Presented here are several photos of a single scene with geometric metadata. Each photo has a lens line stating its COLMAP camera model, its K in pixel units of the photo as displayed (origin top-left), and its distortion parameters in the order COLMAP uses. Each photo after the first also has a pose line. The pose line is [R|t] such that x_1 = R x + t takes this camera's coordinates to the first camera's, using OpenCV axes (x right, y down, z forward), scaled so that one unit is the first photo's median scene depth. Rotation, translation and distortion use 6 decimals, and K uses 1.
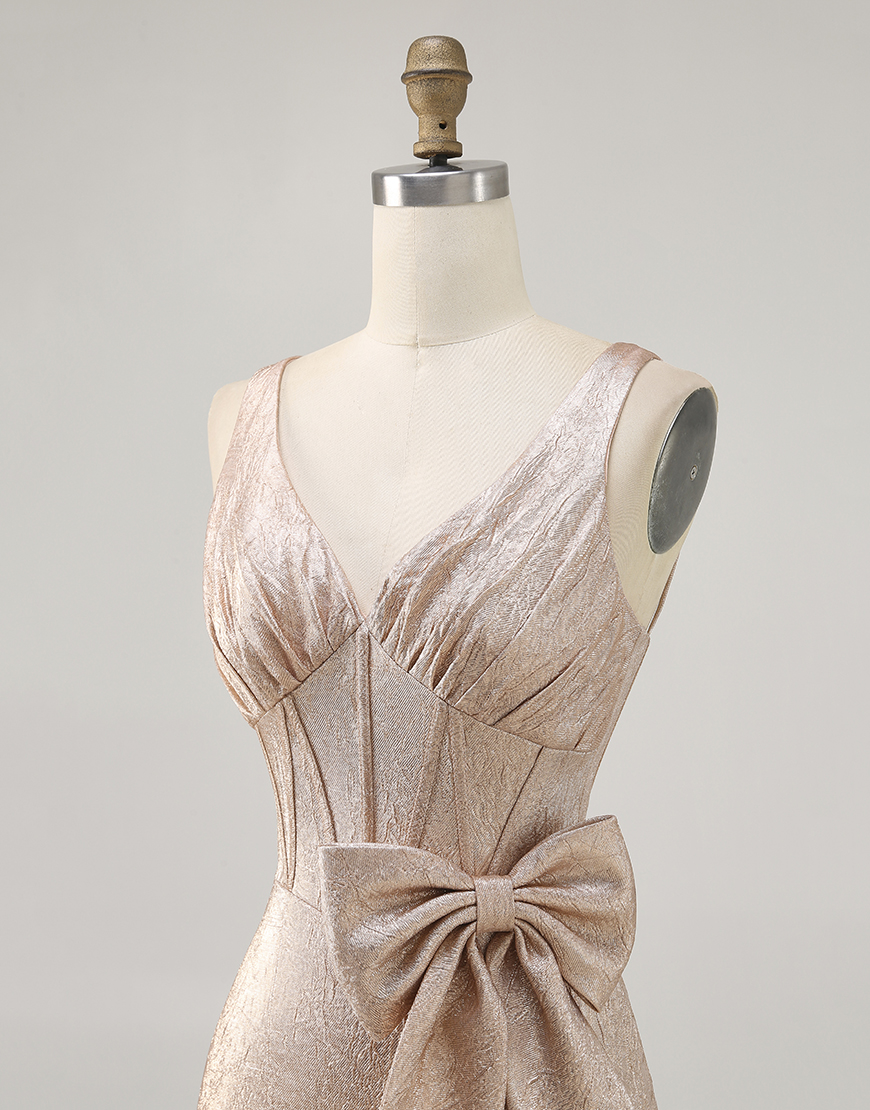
lens RADIAL K [[1593.7, 0, 435.0], [0, 1593.7, 555.0], [0, 0, 1]] dist [0.012553, 0.022638]
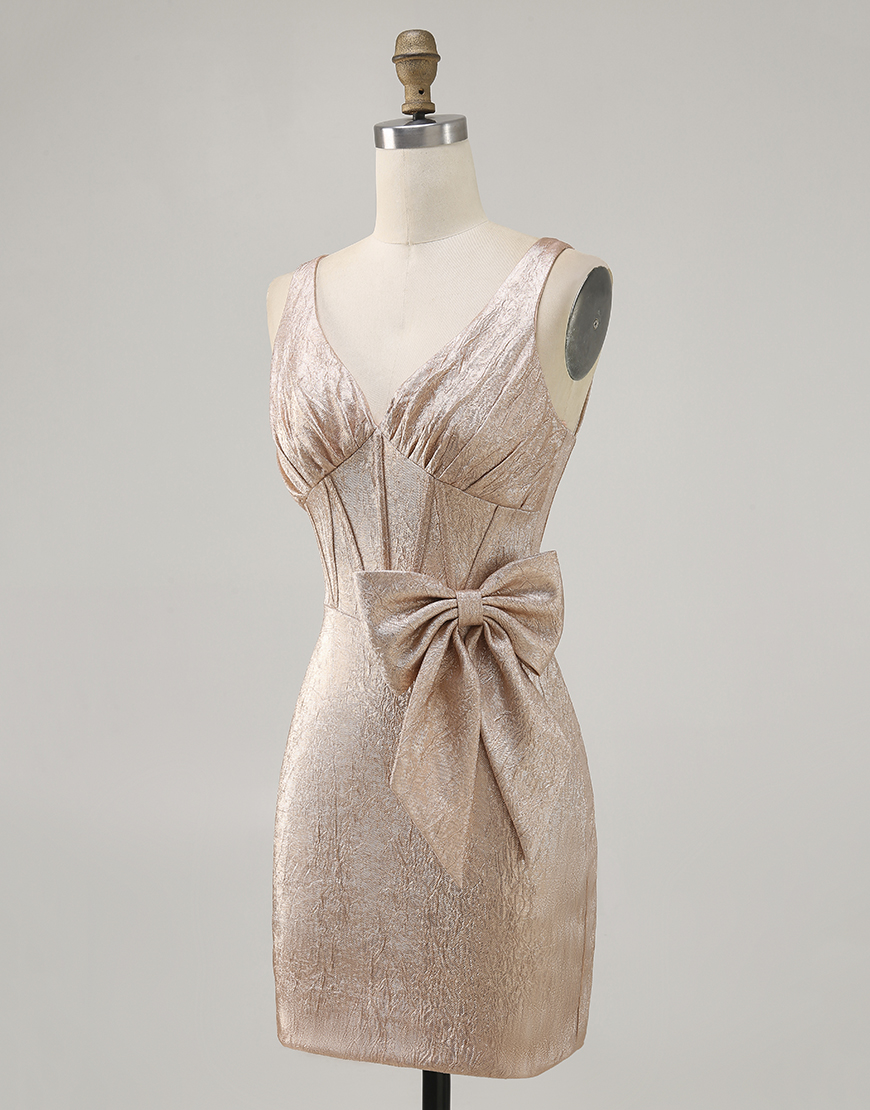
lens RADIAL K [[1419.4, 0, 434.7], [0, 1419.4, 501.0], [0, 0, 1]] dist [0.010666, -0.004336]
pose [[0.999526, -0.030637, -0.003075, 0.010916], [0.030739, 0.998630, 0.042351, 0.056599], [0.001774, -0.042425, 0.999098, -0.355530]]
